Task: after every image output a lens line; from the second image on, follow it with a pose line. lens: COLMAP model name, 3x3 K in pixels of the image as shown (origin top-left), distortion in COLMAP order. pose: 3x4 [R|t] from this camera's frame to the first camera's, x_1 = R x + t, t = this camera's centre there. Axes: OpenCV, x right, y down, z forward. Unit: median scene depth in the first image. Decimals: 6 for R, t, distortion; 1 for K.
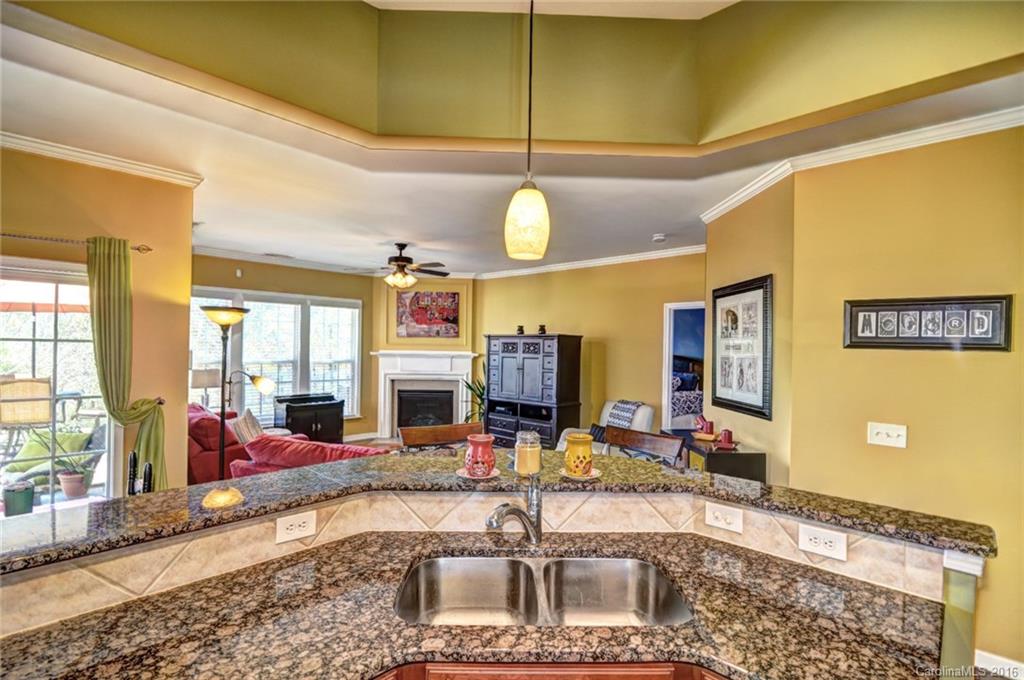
lens RADIAL K [[477.9, 0, 501.4], [0, 477.9, 341.5], [0, 0, 1]] dist [-0.016048, -0.000562]
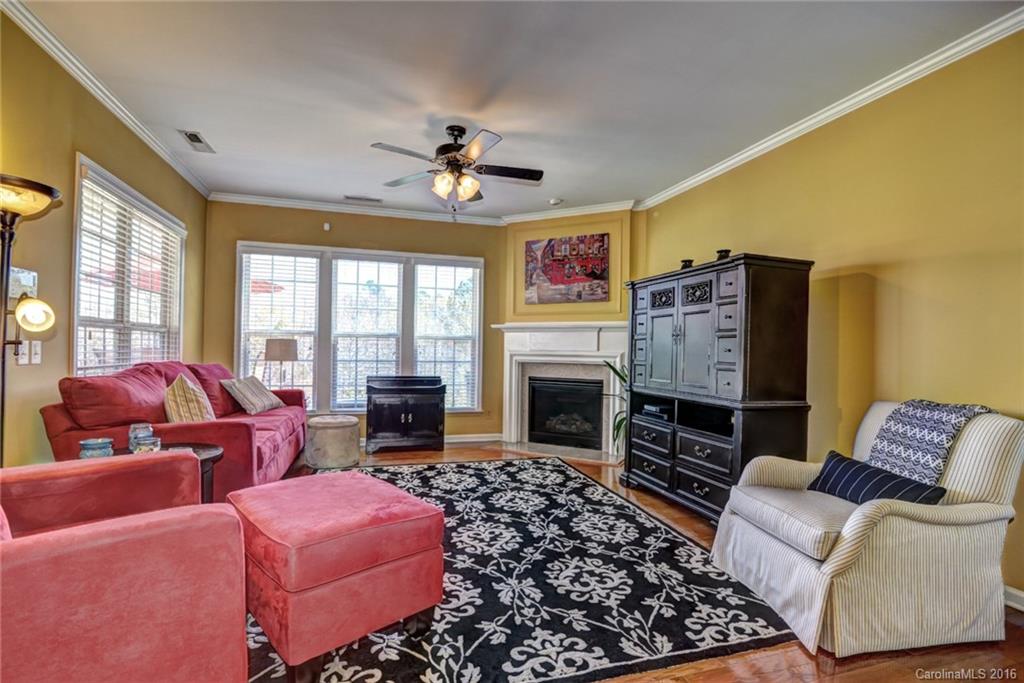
lens RADIAL K [[479.7, 0, 502.9], [0, 479.7, 335.2], [0, 0, 1]] dist [-0.011789, -0.000585]
pose [[0.875449, -0.013047, -0.483135, 0.126668], [0.000751, 0.999671, -0.025636, 0.071086], [0.483310, 0.022080, 0.875171, 0.431891]]
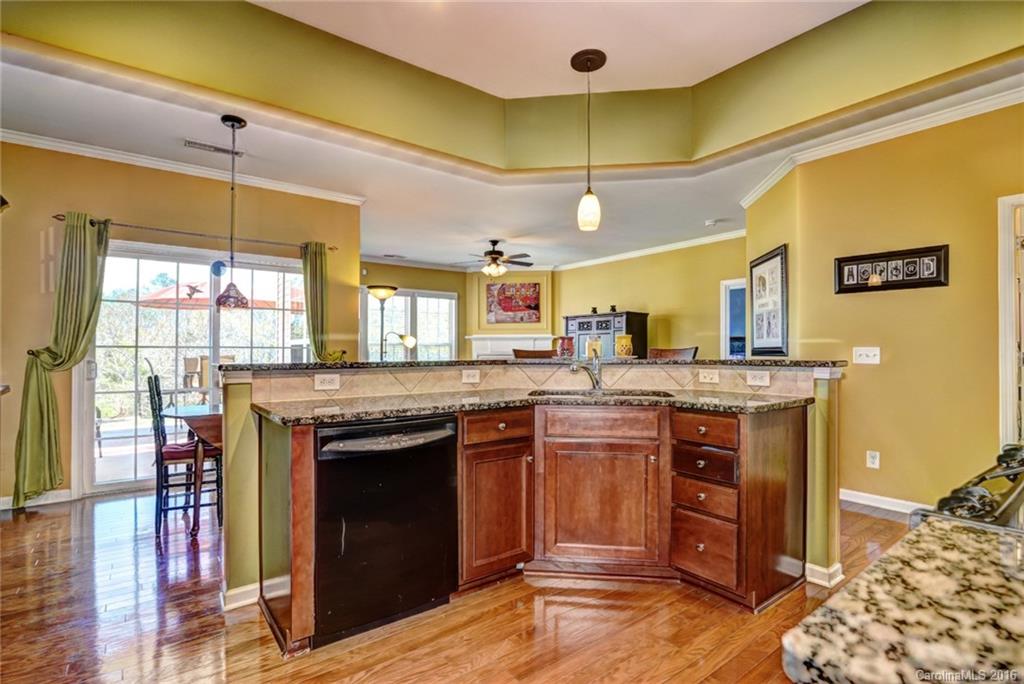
lens RADIAL K [[477.9, 0, 502.6], [0, 477.9, 349.7], [0, 0, 1]] dist [-0.016048, -0.000562]
pose [[0.987608, -0.016895, -0.156027, 0.000120], [0.018728, 0.999772, 0.010286, 0.055846], [0.155818, -0.013081, 0.987699, -0.188463]]
